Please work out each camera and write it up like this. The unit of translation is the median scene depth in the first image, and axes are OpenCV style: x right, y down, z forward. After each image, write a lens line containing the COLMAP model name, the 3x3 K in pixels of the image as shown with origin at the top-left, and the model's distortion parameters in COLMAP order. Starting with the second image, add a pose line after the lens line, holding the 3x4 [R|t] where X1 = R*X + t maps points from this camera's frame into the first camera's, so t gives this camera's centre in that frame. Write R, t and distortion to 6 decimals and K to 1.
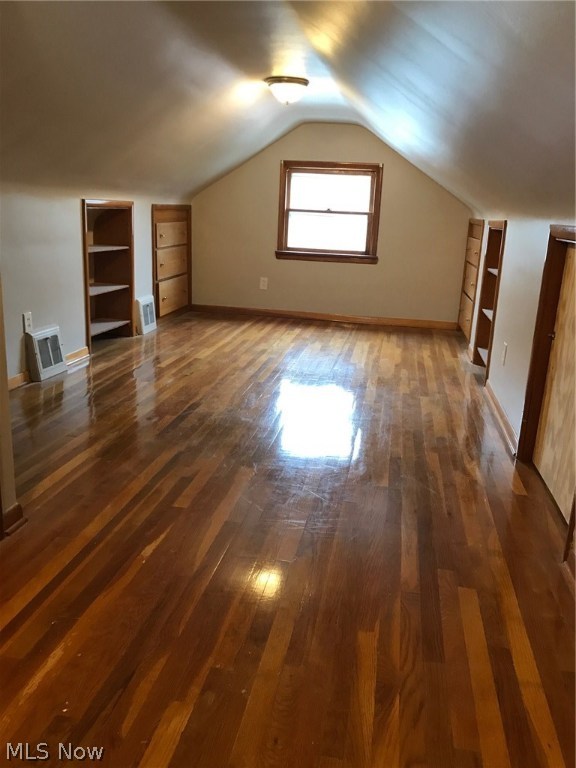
lens RADIAL K [[634.0, 0, 302.9], [0, 634.0, 382.9], [0, 0, 1]] dist [0.078144, -0.139564]
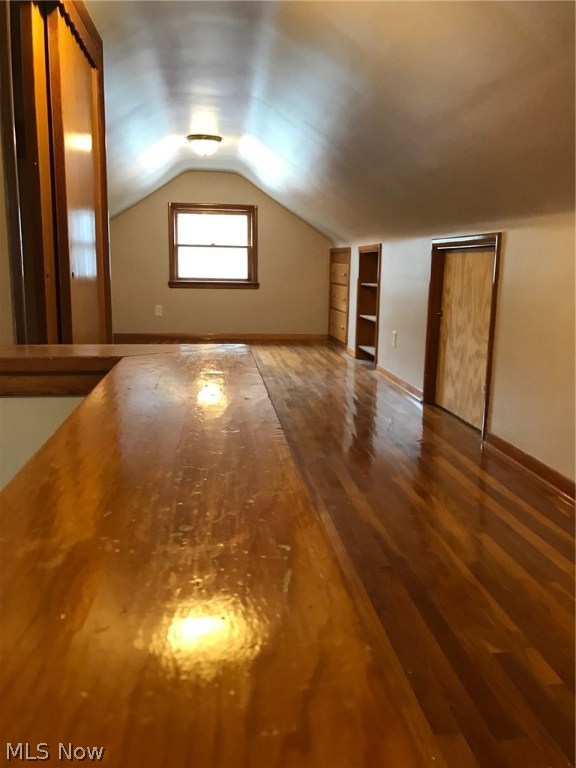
lens RADIAL K [[634.0, 0, 302.9], [0, 634.0, 382.9], [0, 0, 1]] dist [0.078144, -0.139564]
pose [[0.956582, -0.085866, 0.278527, -0.167063], [0.104394, 0.993157, -0.052356, 0.063701], [-0.272126, 0.079159, 0.959000, -0.152394]]
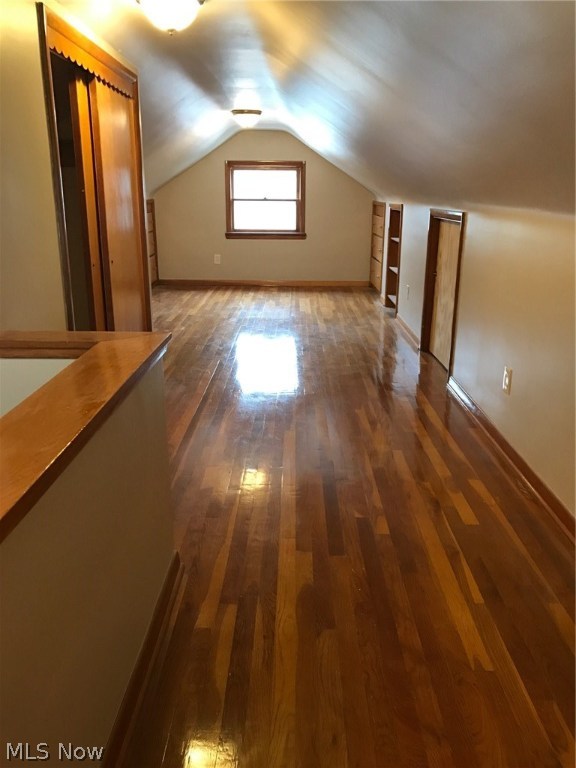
lens RADIAL K [[634.0, 0, 302.9], [0, 634.0, 382.9], [0, 0, 1]] dist [0.078144, -0.139564]
pose [[0.985726, -0.084838, 0.145420, -0.115701], [0.080187, 0.996072, 0.037560, 0.062020], [-0.148036, -0.025363, 0.988657, -0.320620]]
